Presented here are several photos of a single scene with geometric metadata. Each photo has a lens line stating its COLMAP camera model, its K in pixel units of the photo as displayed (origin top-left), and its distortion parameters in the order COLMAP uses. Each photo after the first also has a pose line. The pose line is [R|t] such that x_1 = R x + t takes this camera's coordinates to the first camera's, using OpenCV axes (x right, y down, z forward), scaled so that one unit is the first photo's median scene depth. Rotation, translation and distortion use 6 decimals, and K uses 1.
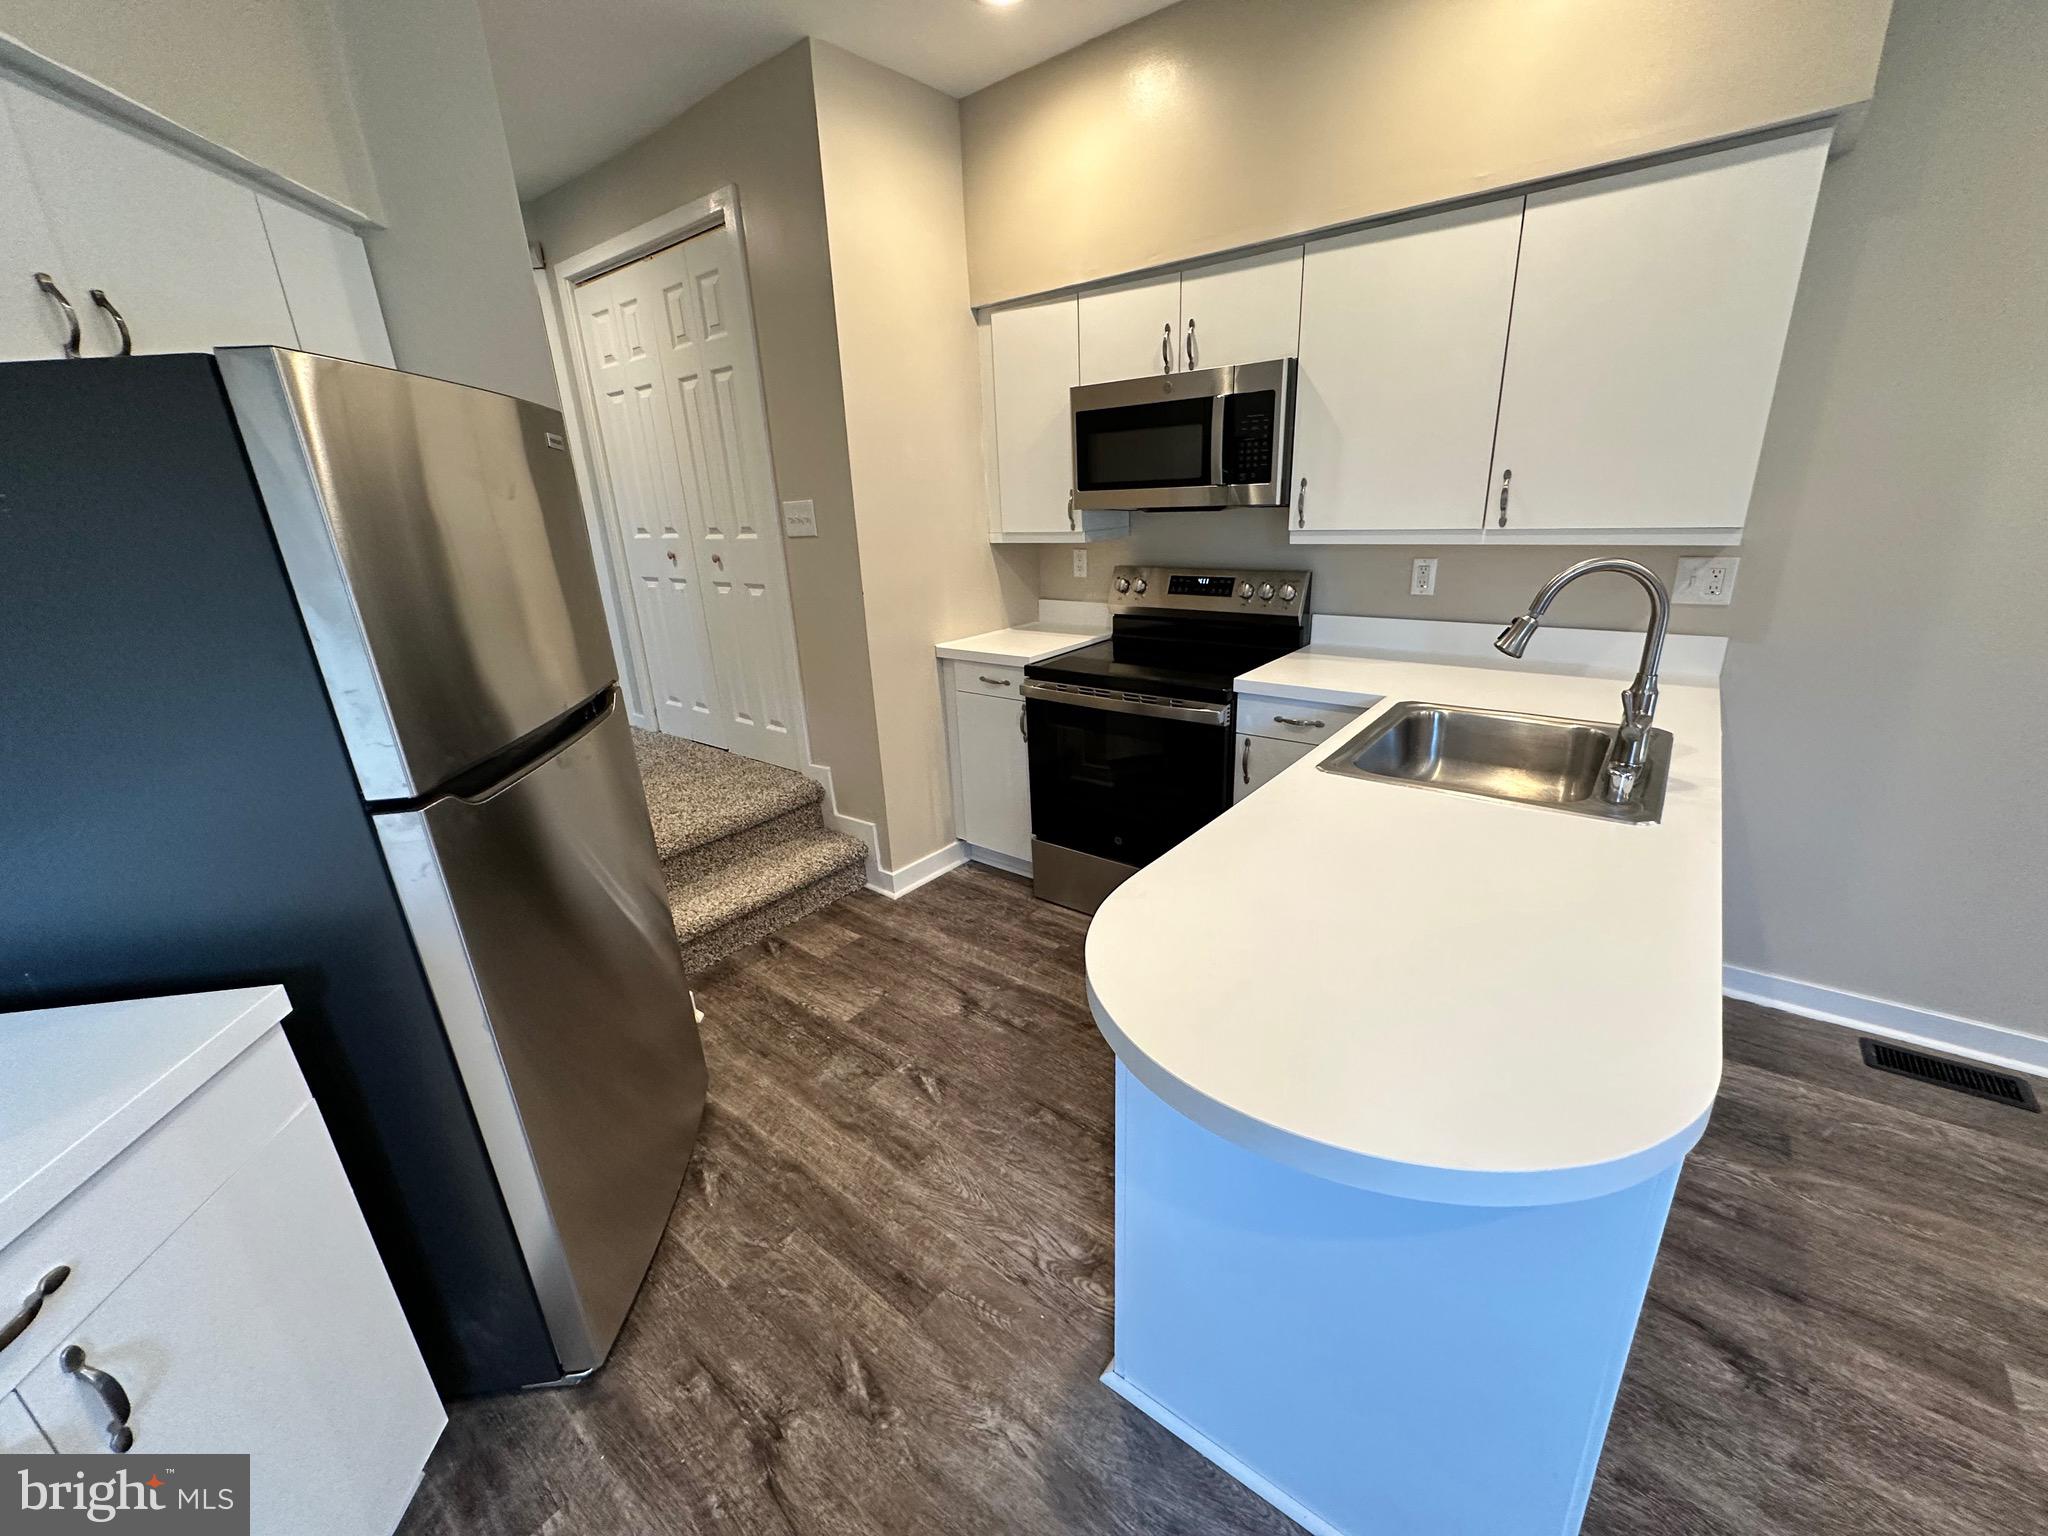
lens RADIAL K [[816.1, 0, 1024.0], [0, 816.1, 768.0], [0, 0, 1]] dist [-0.002661, 0.000006]
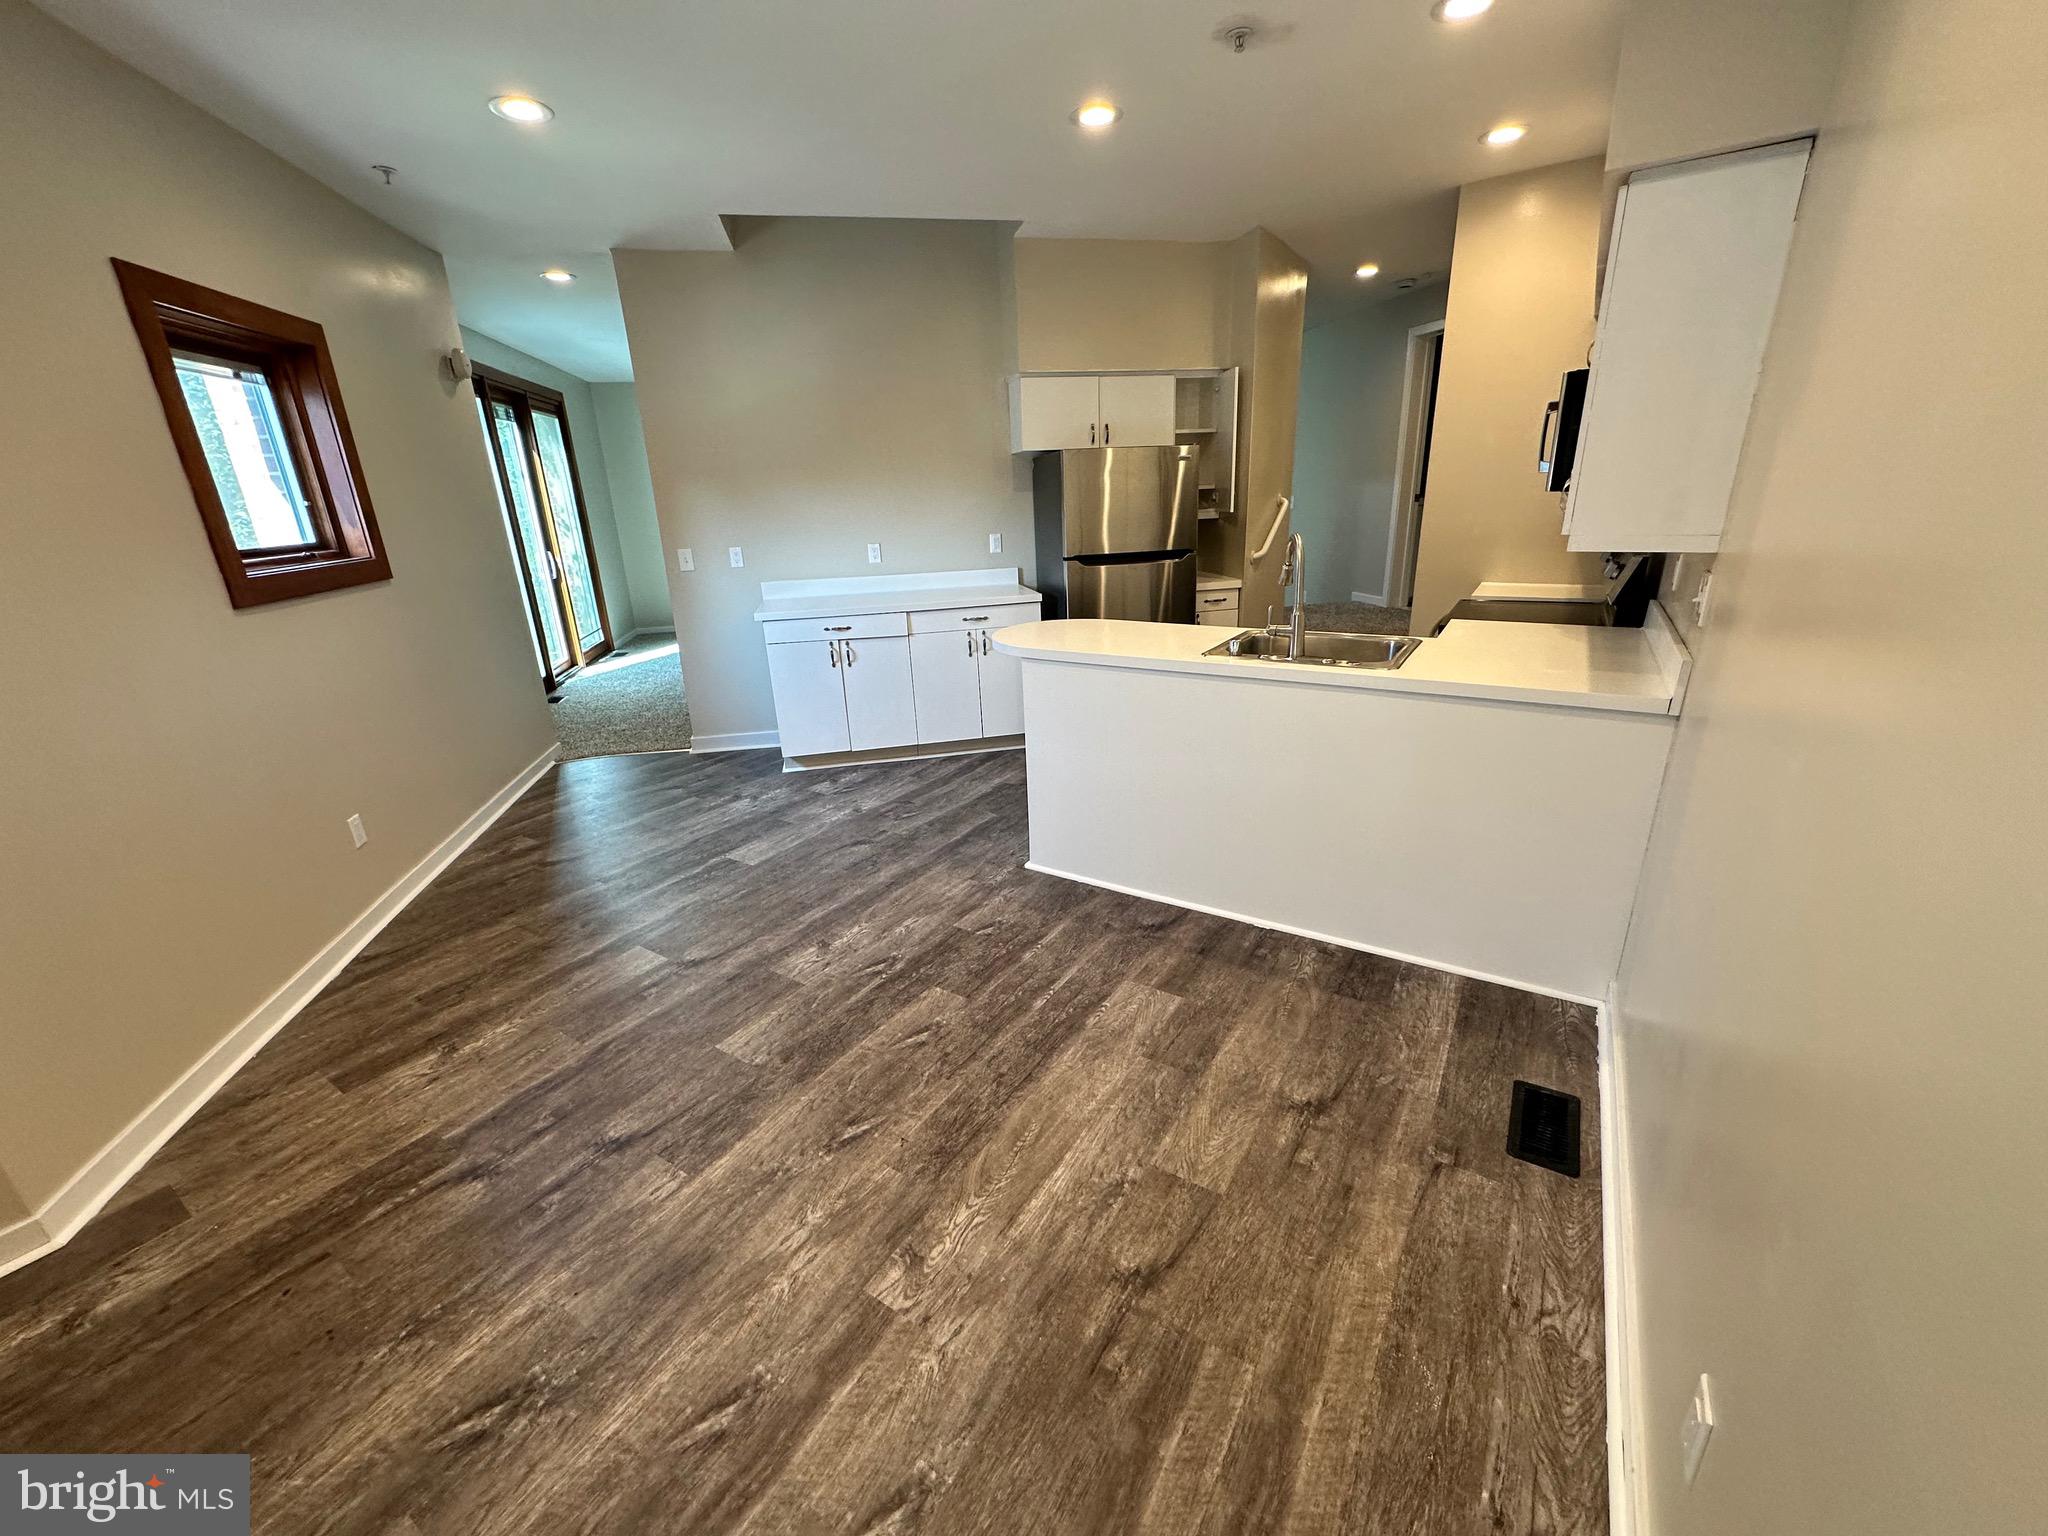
lens RADIAL K [[816.1, 0, 1024.0], [0, 816.1, 768.0], [0, 0, 1]] dist [-0.002661, 0.000006]
pose [[0.108738, 0.362928, -0.925451, 1.688801], [-0.283676, 0.903588, 0.321024, -0.132576], [0.952735, 0.227620, 0.201208, 0.113242]]
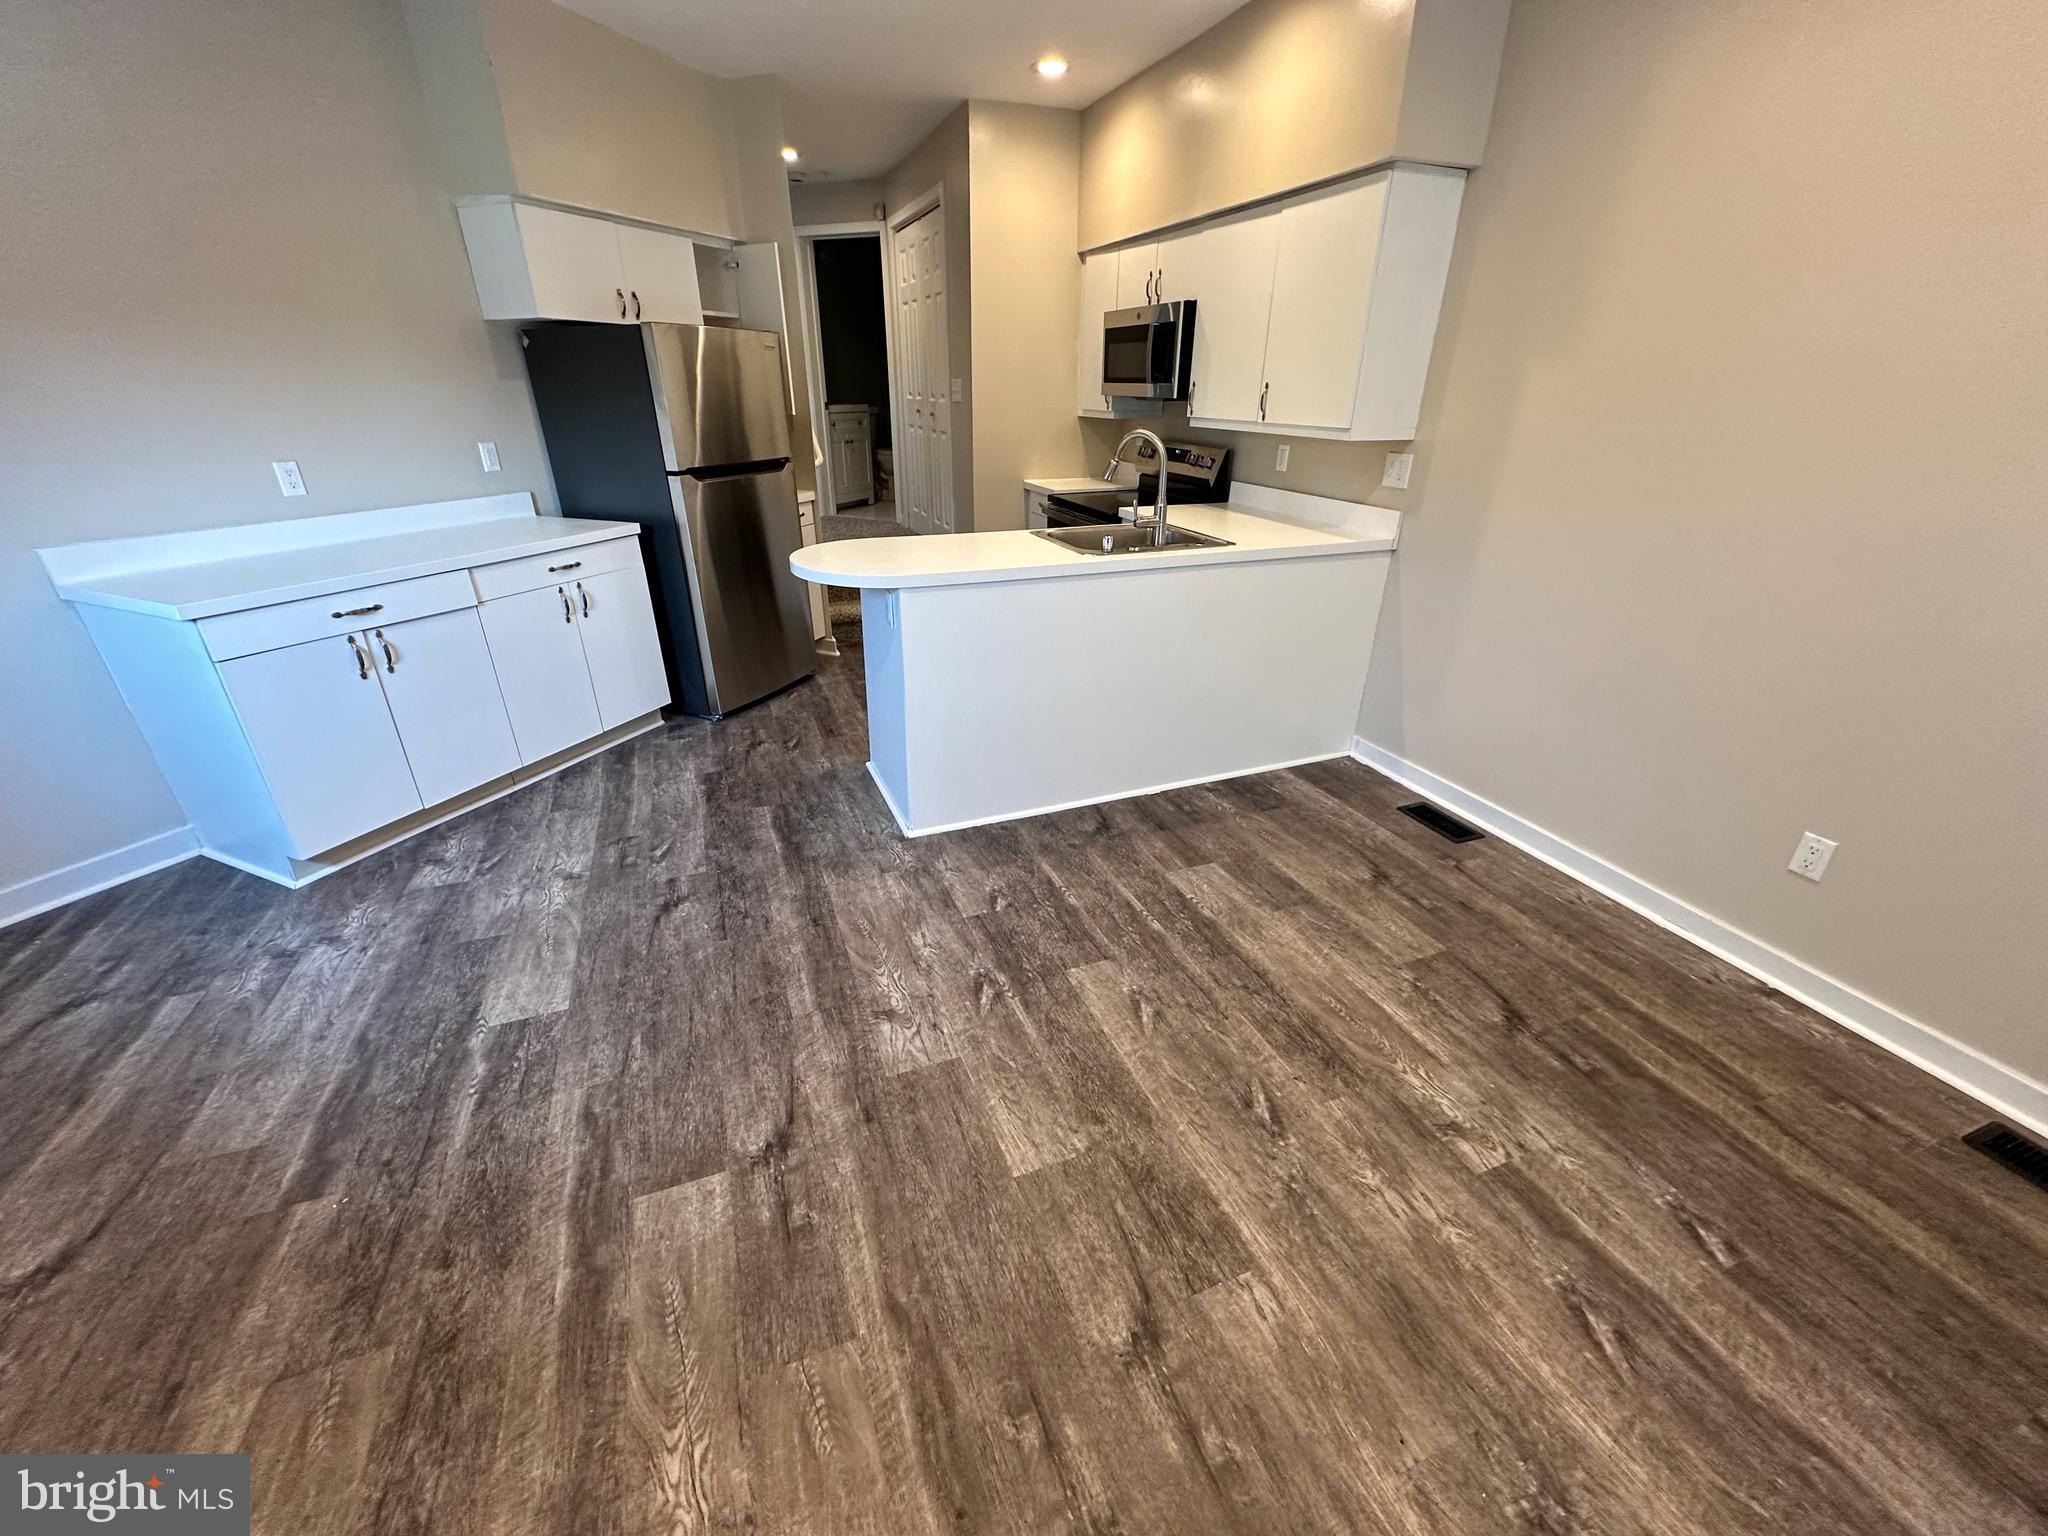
lens RADIAL K [[816.1, 0, 1024.0], [0, 816.1, 768.0], [0, 0, 1]] dist [-0.002661, 0.000006]
pose [[0.869251, 0.255546, -0.423200, 1.008624], [-0.200097, 0.964650, 0.171499, 0.164998], [0.452065, -0.064395, 0.889657, -0.624089]]
